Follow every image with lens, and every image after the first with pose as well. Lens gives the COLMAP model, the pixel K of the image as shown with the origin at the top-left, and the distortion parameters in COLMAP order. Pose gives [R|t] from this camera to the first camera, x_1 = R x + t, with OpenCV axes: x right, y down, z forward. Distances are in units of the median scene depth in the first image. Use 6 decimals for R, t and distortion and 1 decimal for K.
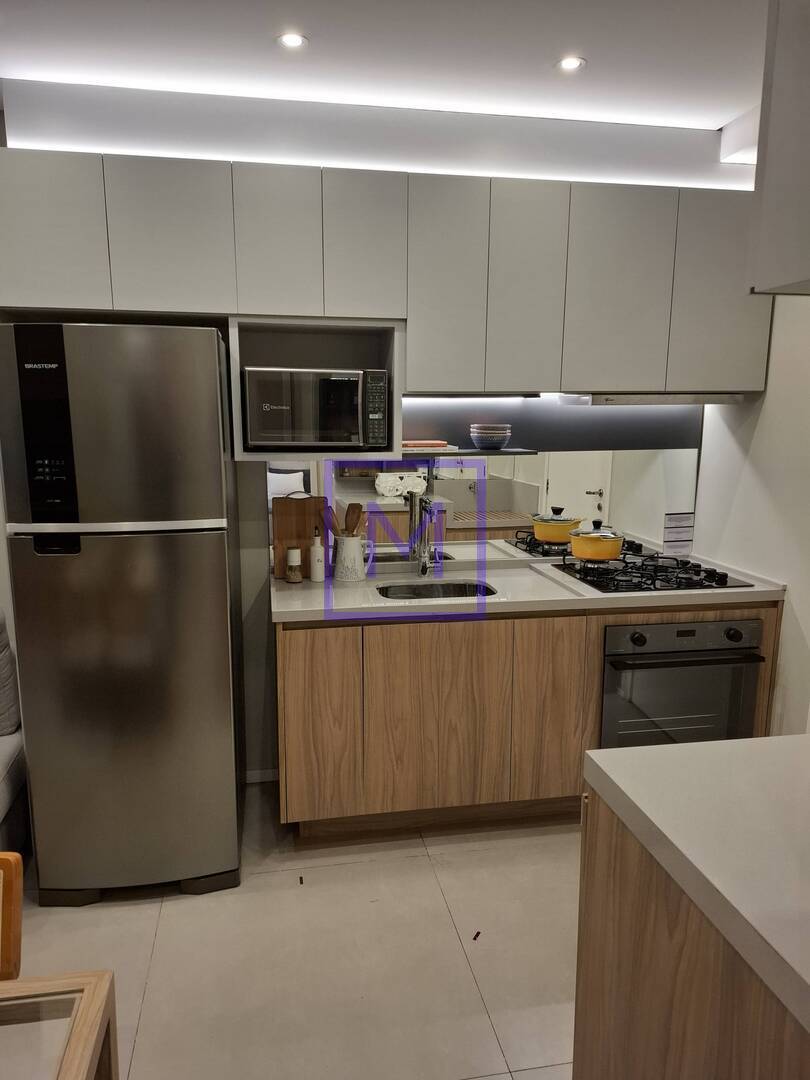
lens RADIAL K [[749.8, 0, 402.6], [0, 749.8, 543.5], [0, 0, 1]] dist [0.066279, -0.073285]
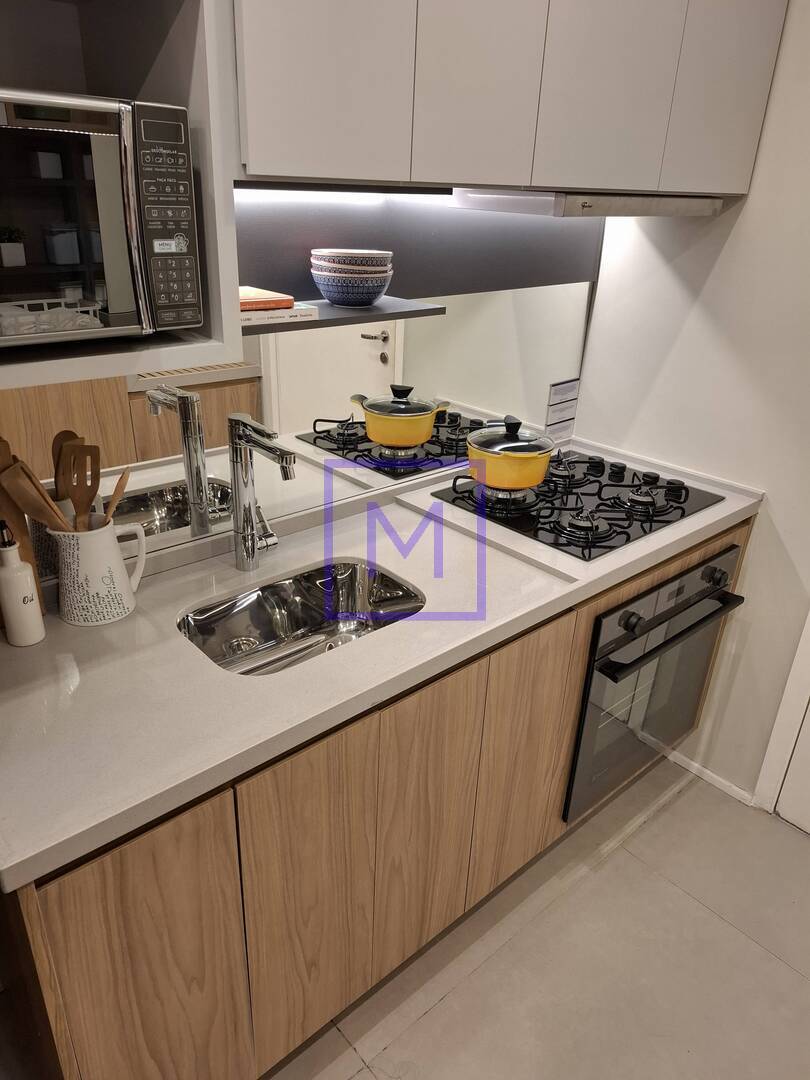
lens RADIAL K [[749.8, 0, 407.0], [0, 749.8, 540.0], [0, 0, 1]] dist [0.066279, -0.073285]
pose [[0.854211, -0.193039, 0.482763, -0.135000], [0.059008, 0.958516, 0.278865, -0.121364], [-0.516568, -0.209722, 0.830165, 0.572962]]
